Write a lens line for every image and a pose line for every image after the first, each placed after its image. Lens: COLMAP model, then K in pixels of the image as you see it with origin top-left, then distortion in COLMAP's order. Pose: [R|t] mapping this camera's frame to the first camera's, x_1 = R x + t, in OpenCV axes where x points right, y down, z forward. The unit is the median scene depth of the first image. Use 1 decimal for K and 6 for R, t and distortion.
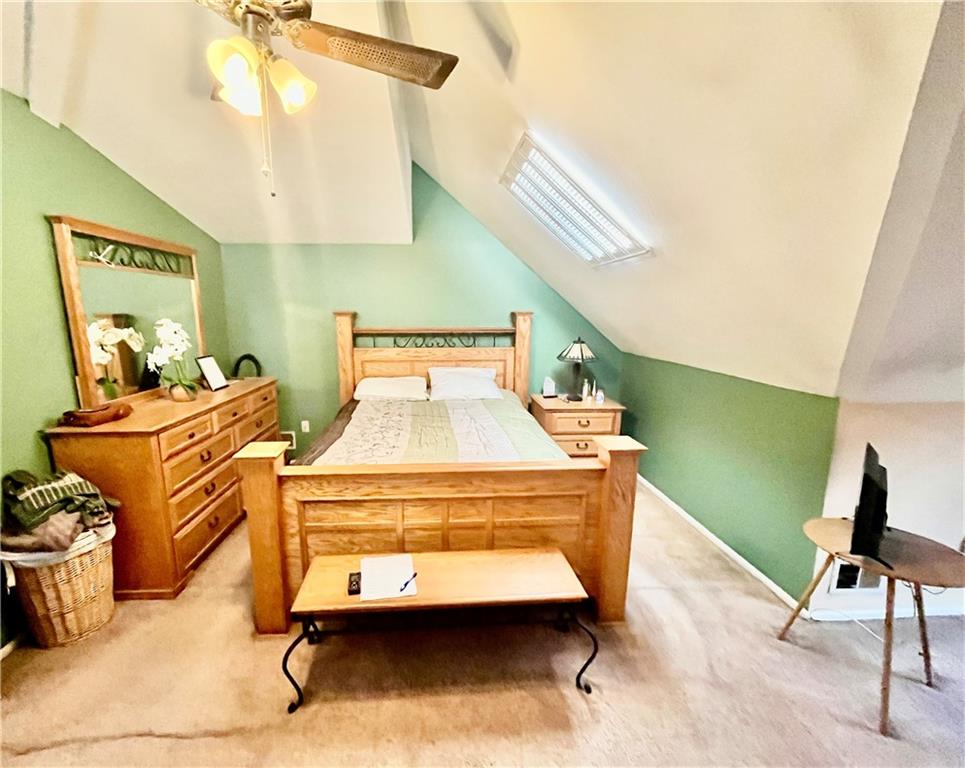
lens RADIAL K [[410.9, 0, 480.0], [0, 410.9, 387.1], [0, 0, 1]] dist [-0.004217, -0.000785]
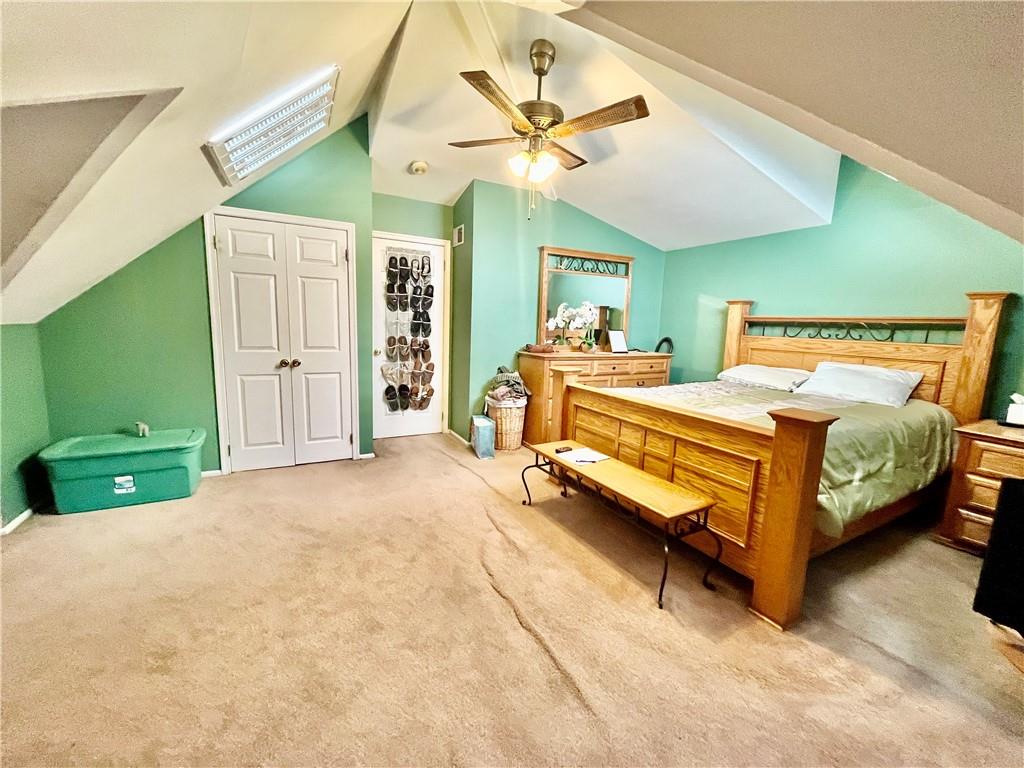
lens RADIAL K [[413.5, 0, 513.2], [0, 413.5, 383.8], [0, 0, 1]] dist [-0.002034, -0.000916]
pose [[0.435035, 0.148929, -0.888011, 0.634743], [-0.184773, 0.980004, 0.073837, 0.091220], [0.881251, 0.131959, 0.453854, 0.040994]]
